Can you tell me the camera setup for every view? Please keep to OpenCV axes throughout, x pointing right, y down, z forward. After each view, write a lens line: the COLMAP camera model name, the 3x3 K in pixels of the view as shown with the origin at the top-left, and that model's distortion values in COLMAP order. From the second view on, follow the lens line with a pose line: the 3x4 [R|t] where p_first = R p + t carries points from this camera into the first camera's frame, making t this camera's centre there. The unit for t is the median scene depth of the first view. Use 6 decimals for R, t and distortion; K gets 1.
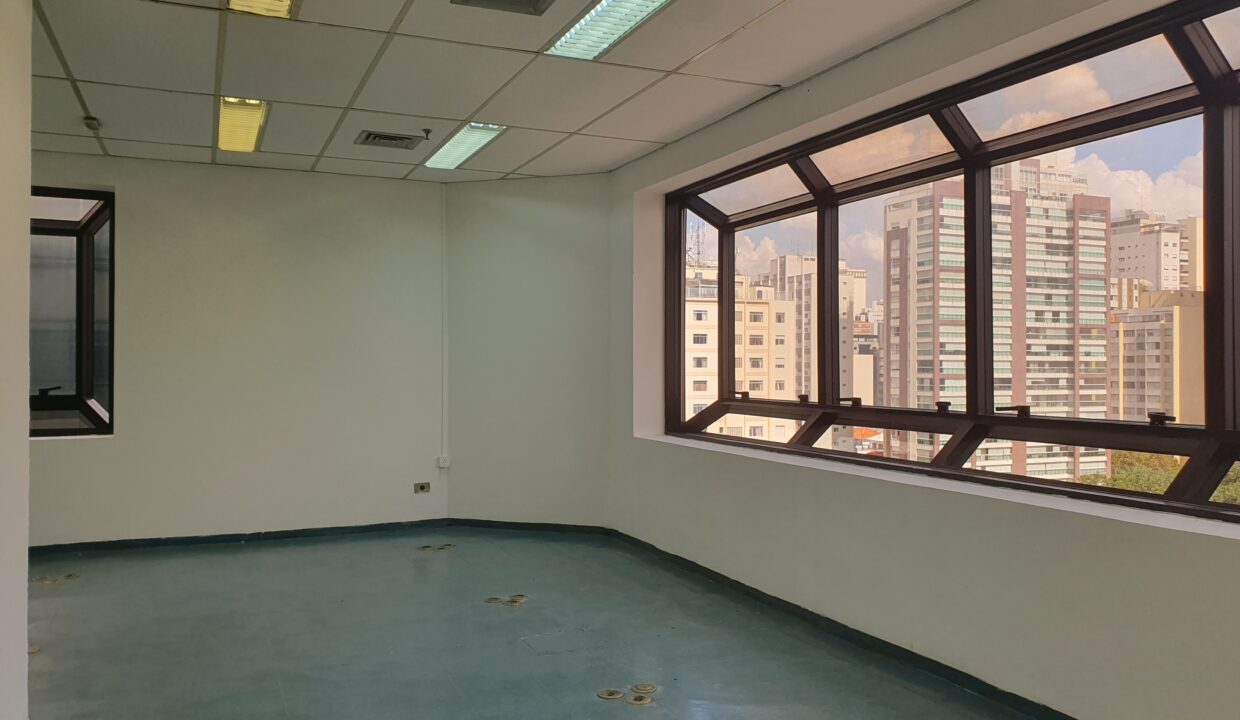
lens RADIAL K [[960.1, 0, 624.4], [0, 960.1, 352.5], [0, 0, 1]] dist [0.050365, -0.069132]
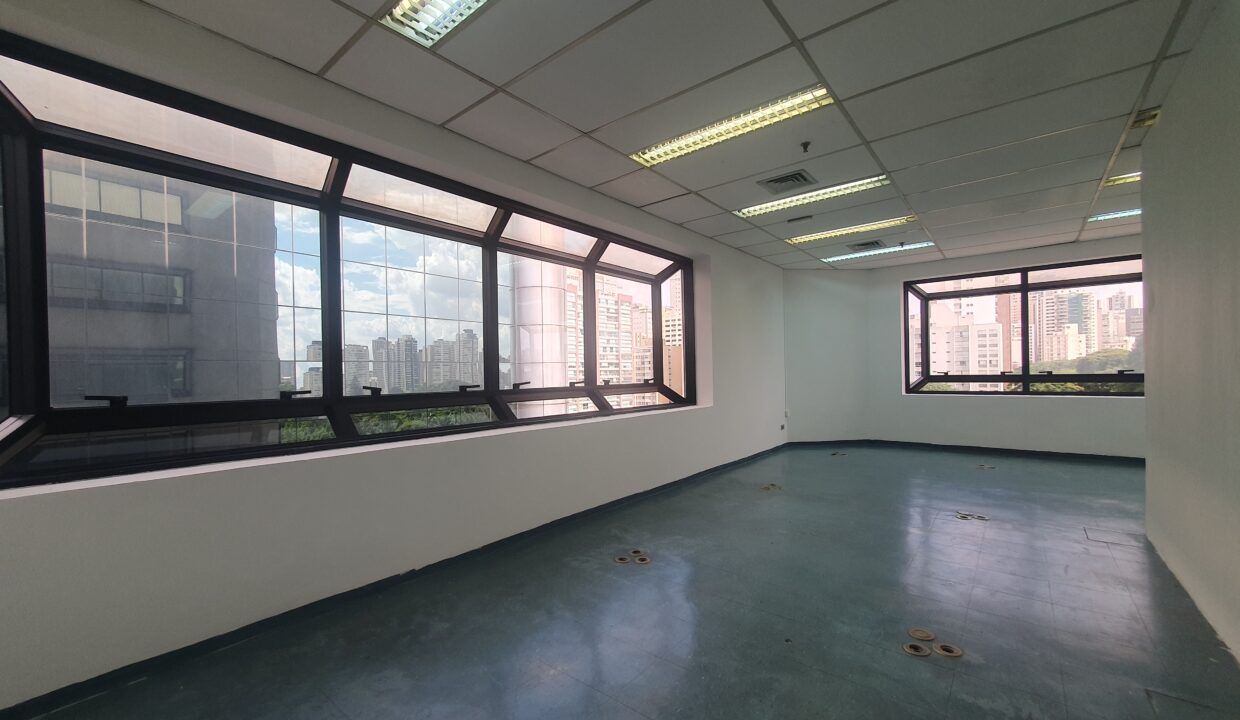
lens RADIAL K [[491.4, 0, 618.3], [0, 491.4, 373.5], [0, 0, 1]] dist [0.007240, -0.000783]
pose [[0.894062, -0.020026, 0.447495, -1.053983], [0.015000, 0.999778, 0.014772, 0.013400], [-0.447692, -0.006494, 0.894164, 0.289737]]
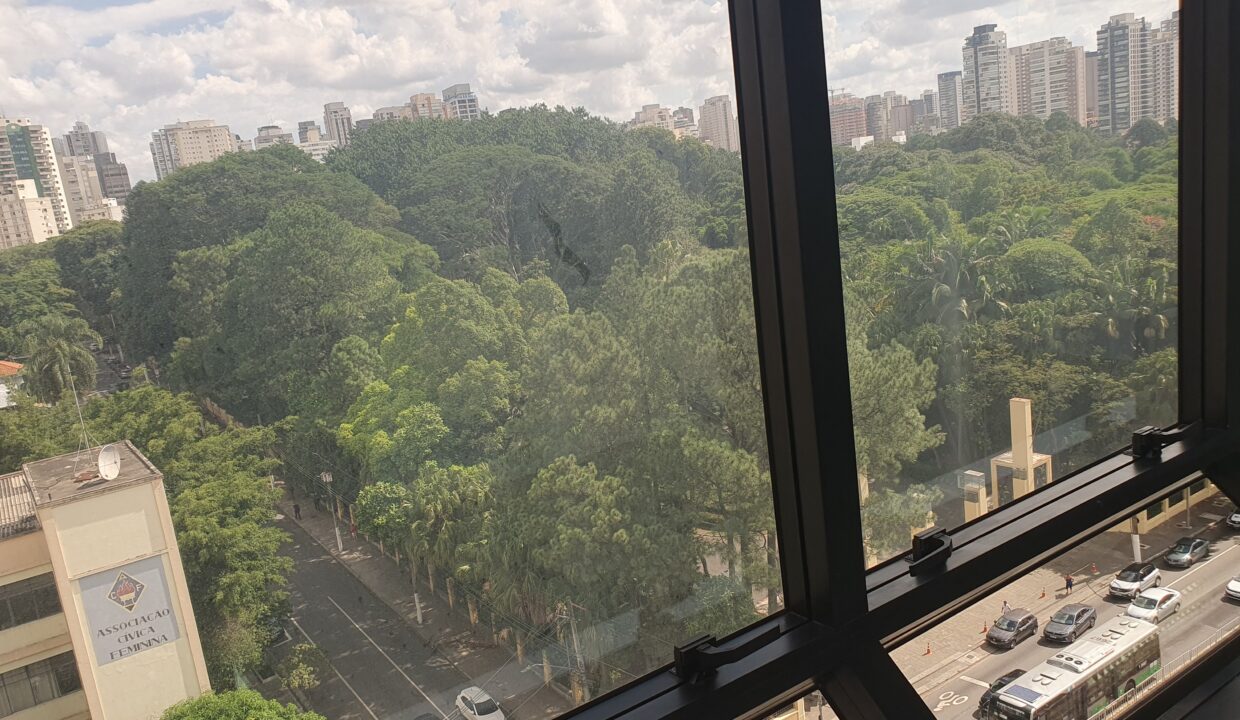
lens RADIAL K [[960.1, 0, 623.9], [0, 960.1, 365.3], [0, 0, 1]] dist [0.050365, -0.069132]
pose [[-0.181370, -0.172314, 0.968201, 0.033978], [0.115145, 0.974037, 0.194922, -0.070664], [-0.976651, 0.146836, -0.156820, 0.923463]]
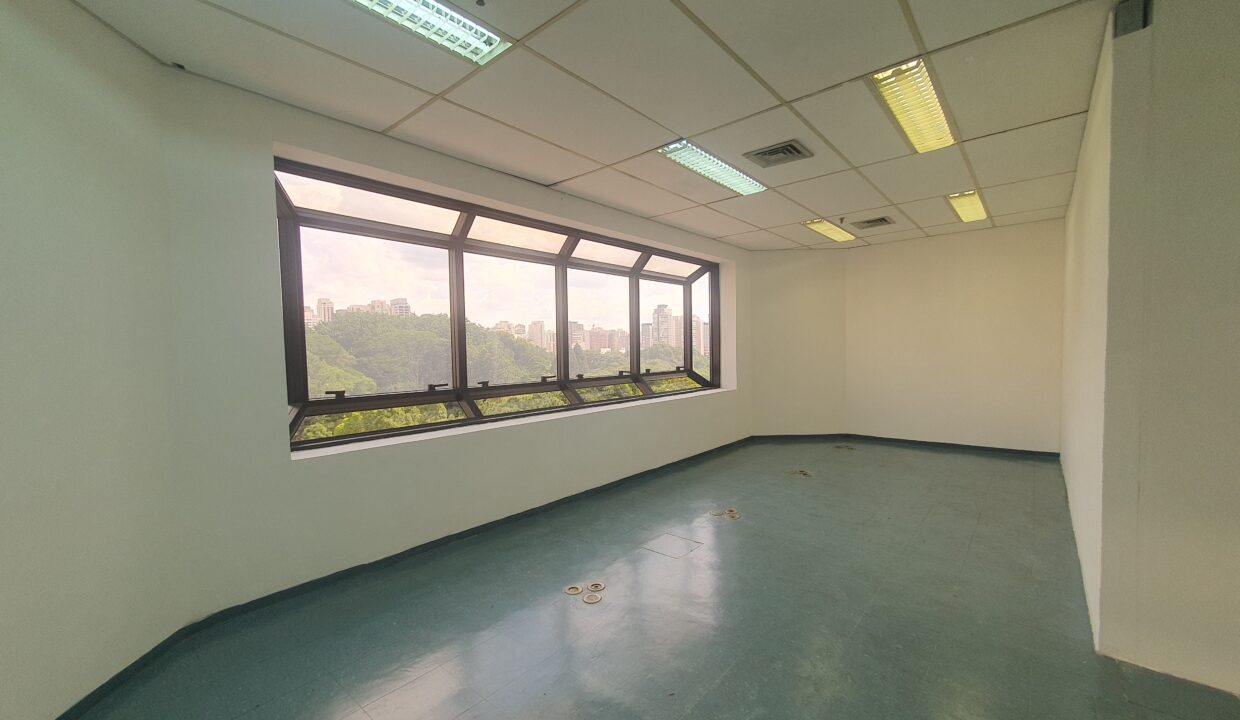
lens RADIAL K [[491.4, 0, 620.1], [0, 491.4, 374.5], [0, 0, 1]] dist [0.007240, -0.000783]
pose [[-0.432467, -0.037038, 0.900889, -0.469867], [0.010656, 0.998876, 0.046181, -0.000109], [-0.901587, 0.029571, -0.431586, 0.921940]]
